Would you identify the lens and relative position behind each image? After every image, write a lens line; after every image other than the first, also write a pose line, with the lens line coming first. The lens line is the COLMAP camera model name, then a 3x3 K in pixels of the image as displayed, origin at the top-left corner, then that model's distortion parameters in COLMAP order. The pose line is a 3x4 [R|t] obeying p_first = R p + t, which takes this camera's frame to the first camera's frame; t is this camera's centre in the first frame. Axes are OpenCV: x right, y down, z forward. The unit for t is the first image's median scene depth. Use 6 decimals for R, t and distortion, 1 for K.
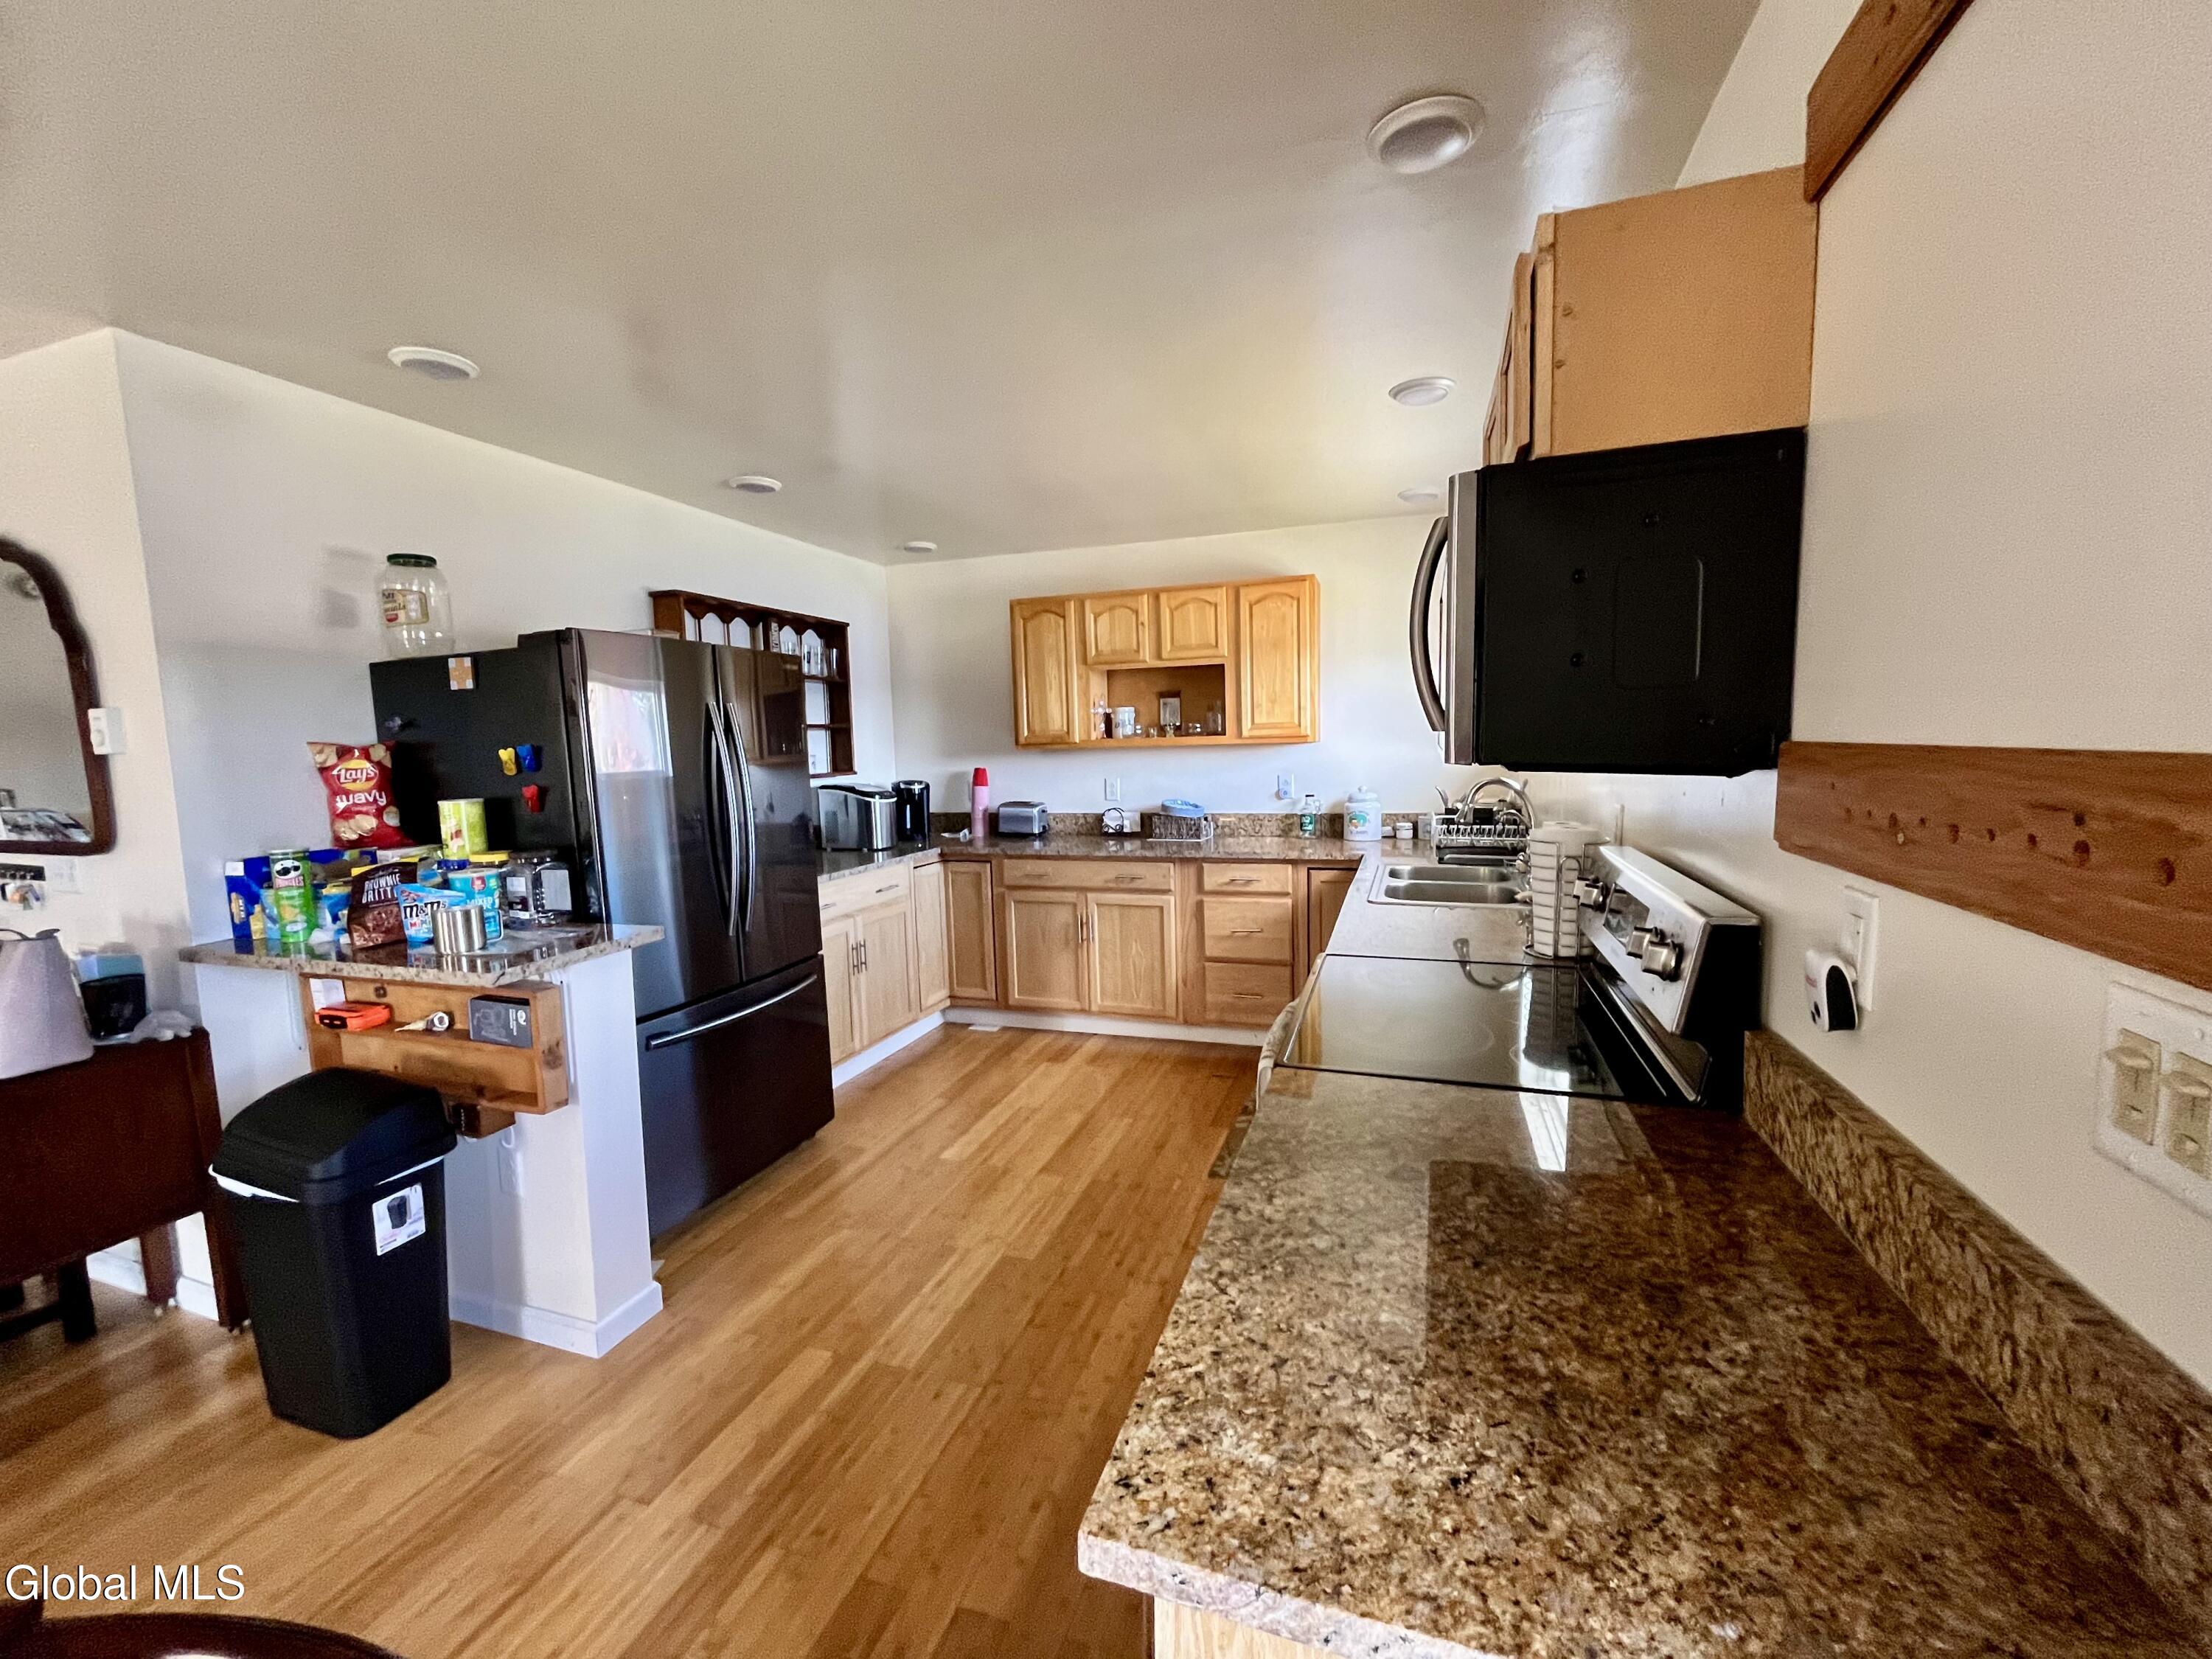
lens RADIAL K [[885.8, 0, 1106.0], [0, 885.8, 829.5], [0, 0, 1]] dist [-0.000617, 0.000063]
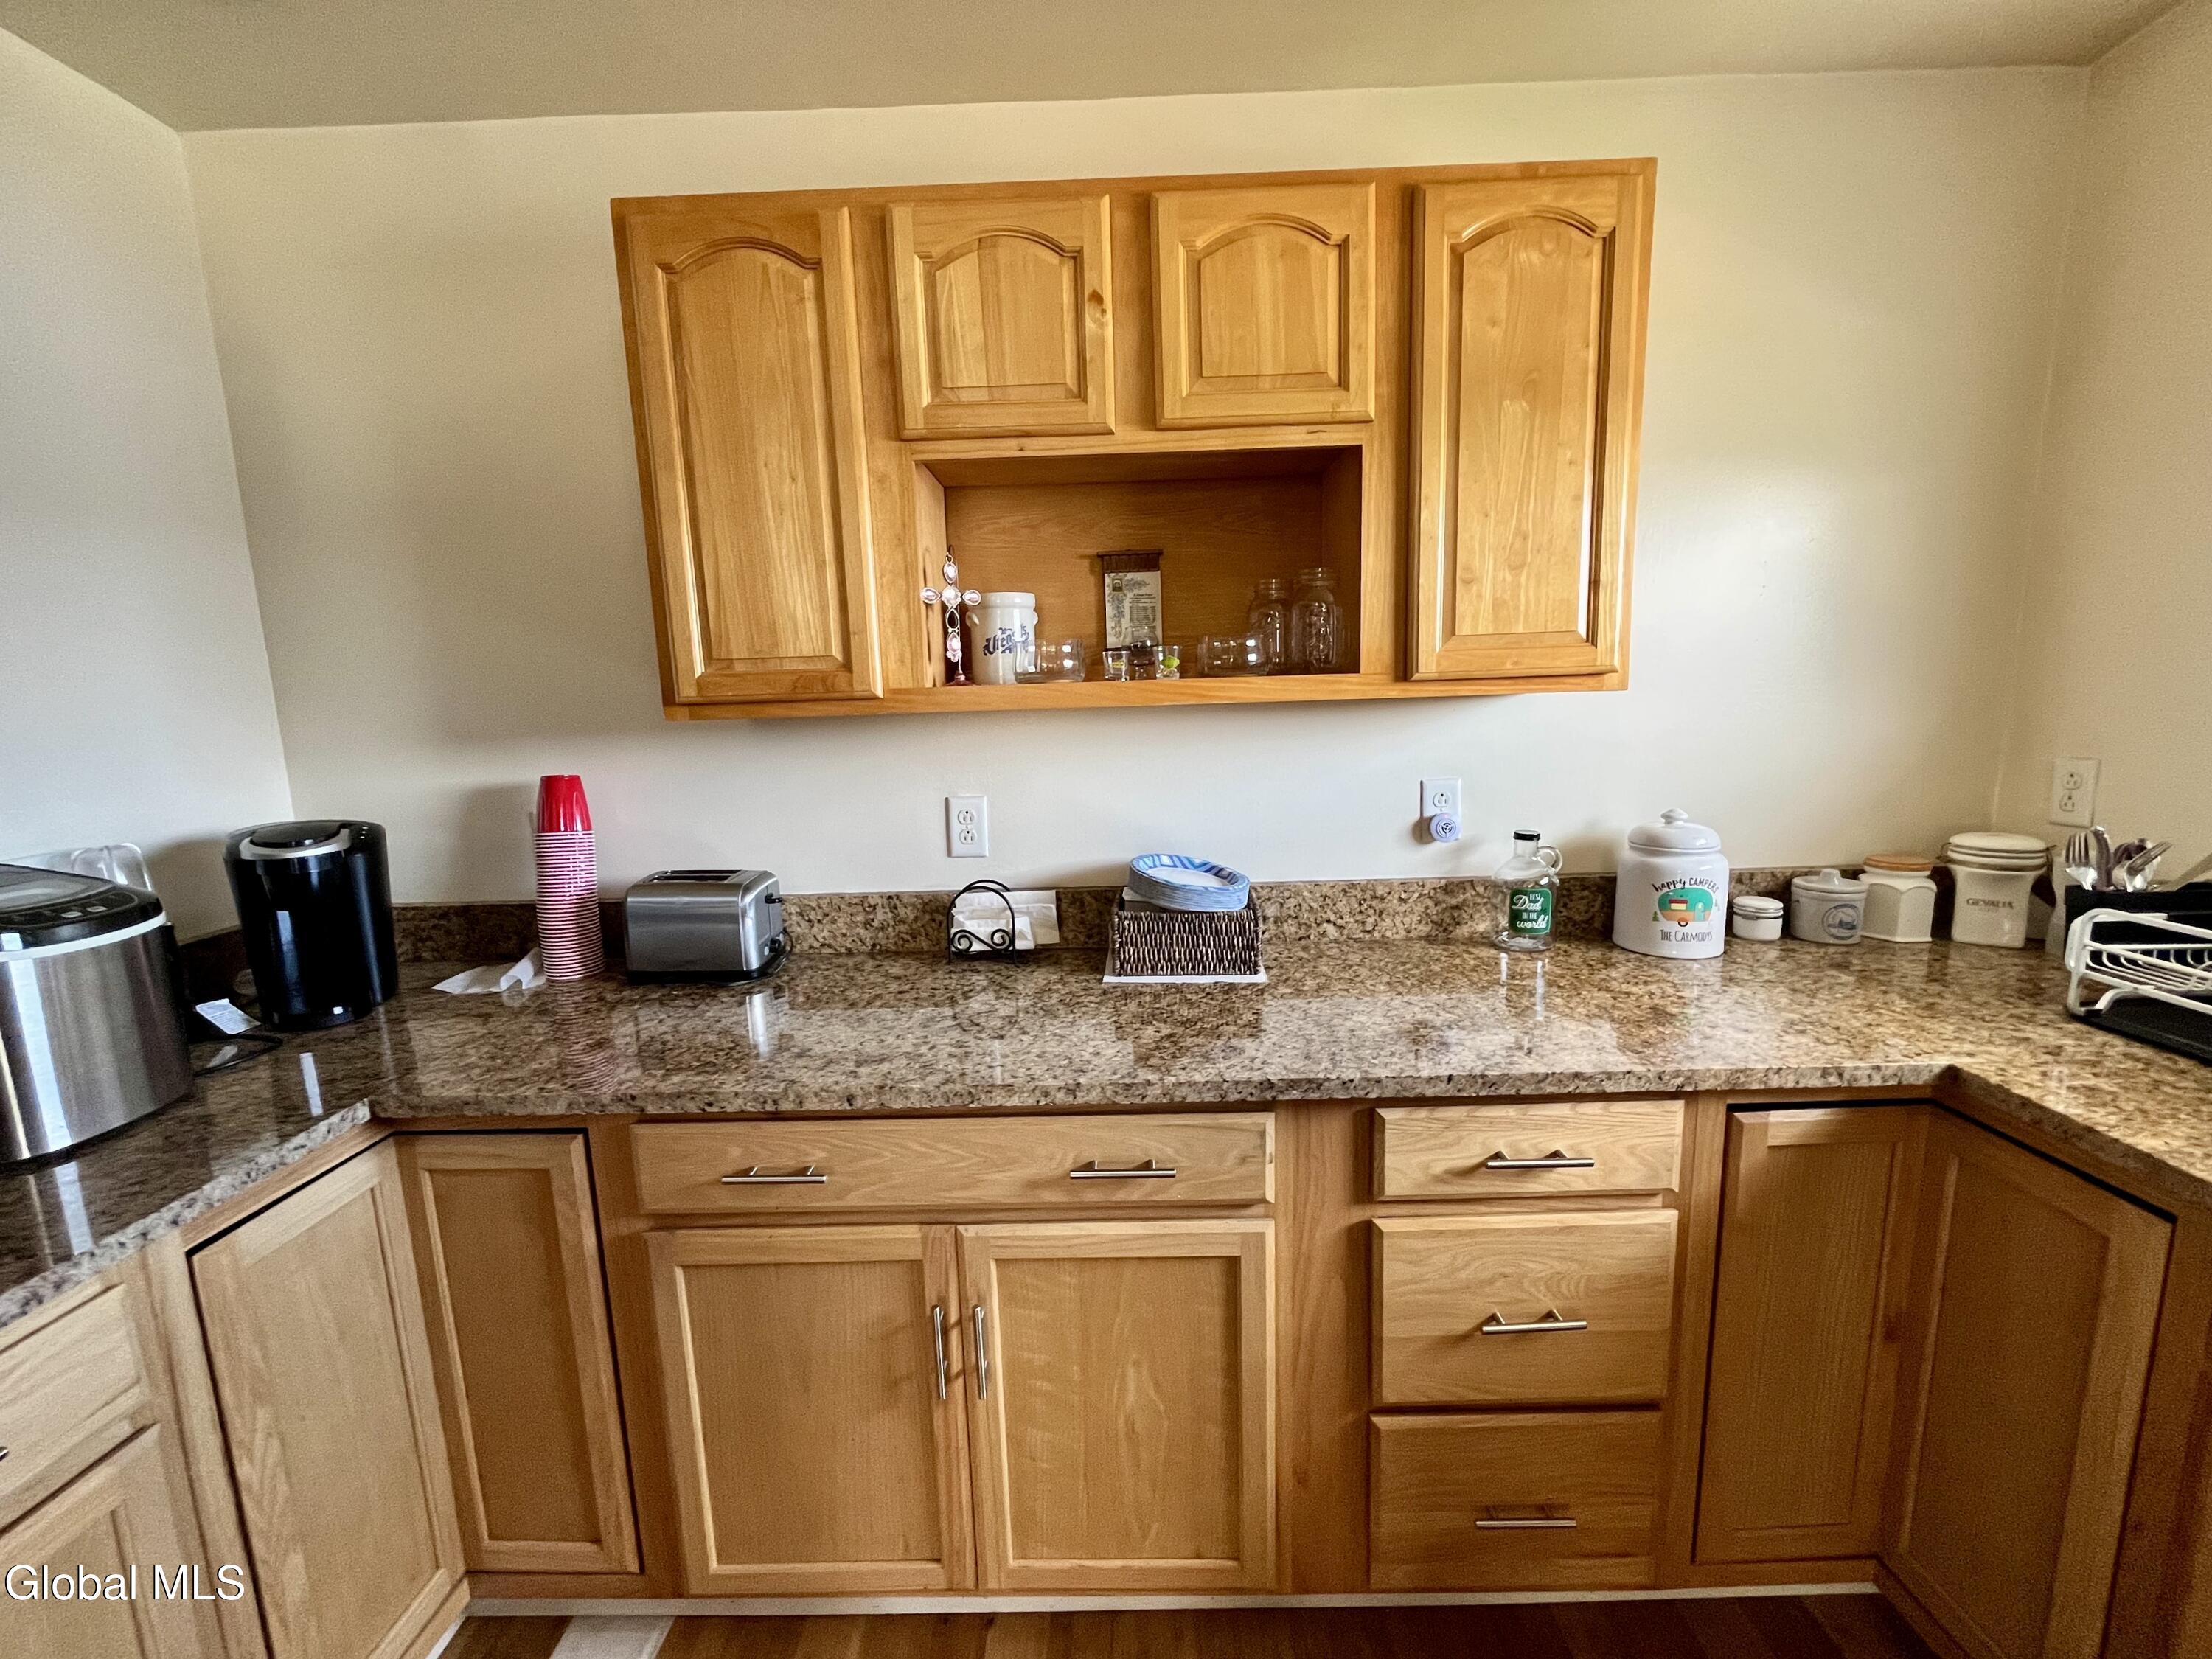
lens RADIAL K [[903.5, 0, 1106.0], [0, 903.5, 829.5], [0, 0, 1]] dist [-0.001890, 0.000297]
pose [[0.950629, -0.048638, 0.306496, -0.056691], [0.035028, 0.998147, 0.049753, -0.064946], [-0.308348, -0.036561, 0.950571, 0.676220]]
